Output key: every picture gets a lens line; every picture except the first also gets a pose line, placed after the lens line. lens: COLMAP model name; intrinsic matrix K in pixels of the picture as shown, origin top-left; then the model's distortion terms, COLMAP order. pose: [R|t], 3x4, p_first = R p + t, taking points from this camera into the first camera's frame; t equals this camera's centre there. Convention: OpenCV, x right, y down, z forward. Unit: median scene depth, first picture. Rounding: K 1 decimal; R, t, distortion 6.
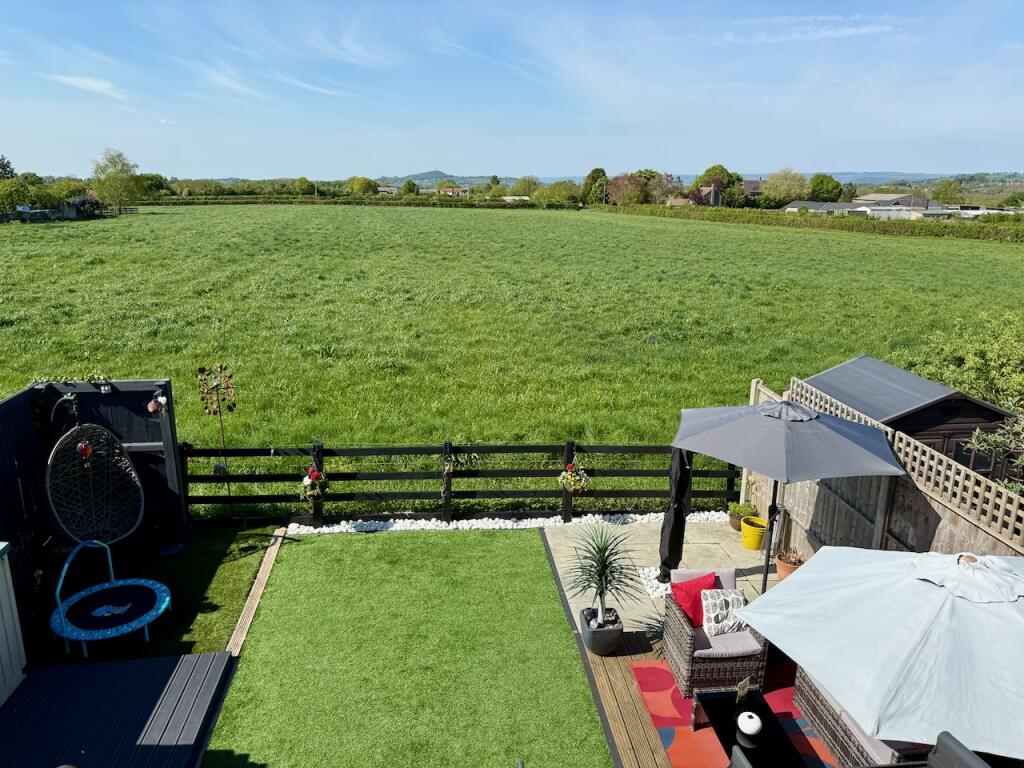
lens RADIAL K [[720.3, 0, 514.4], [0, 720.3, 384.0], [0, 0, 1]] dist [0.060835, -0.066733]
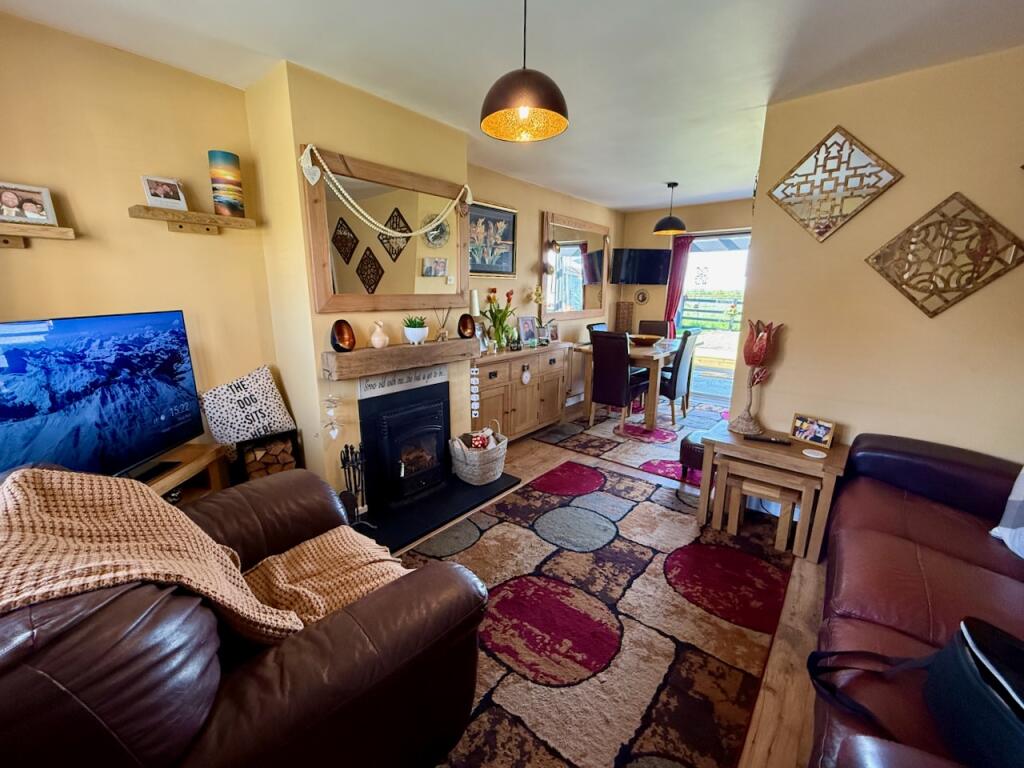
lens RADIAL K [[406.8, 0, 514.2], [0, 406.8, 385.7], [0, 0, 1]] dist [0.000542, -0.000564]
pose [[0.700690, 0.153937, -0.696661, 0.235070], [-0.186046, 0.982087, 0.029884, 0.498201], [0.688782, 0.108671, 0.716778, -0.552964]]
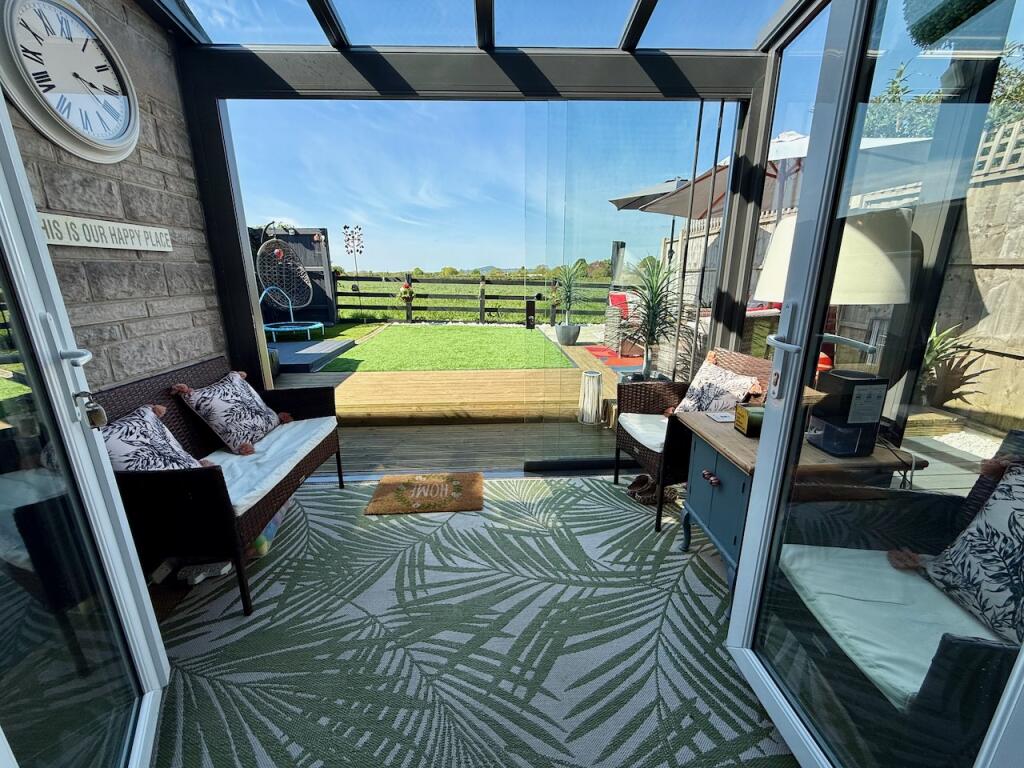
lens RADIAL K [[406.8, 0, 509.8], [0, 406.8, 388.6], [0, 0, 1]] dist [0.000542, -0.000564]
pose [[0.998331, 0.003375, -0.057645, 0.031081], [-0.003015, 0.999975, 0.006334, 0.357460], [0.057665, -0.006150, 0.998317, 0.029851]]
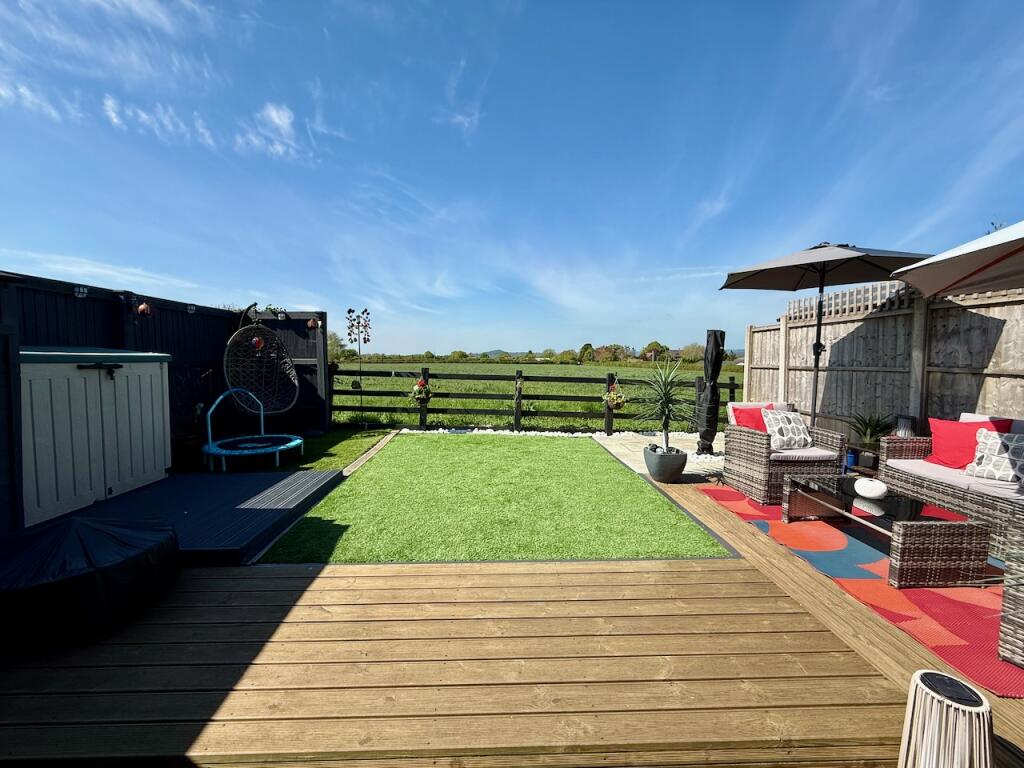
lens RADIAL K [[406.8, 0, 510.4], [0, 406.8, 385.0], [0, 0, 1]] dist [0.000542, -0.000564]
pose [[0.997215, -0.000930, -0.074575, -0.054061], [-0.014005, 0.979797, -0.199503, 0.269714], [0.073254, 0.199991, 0.977055, 0.267091]]
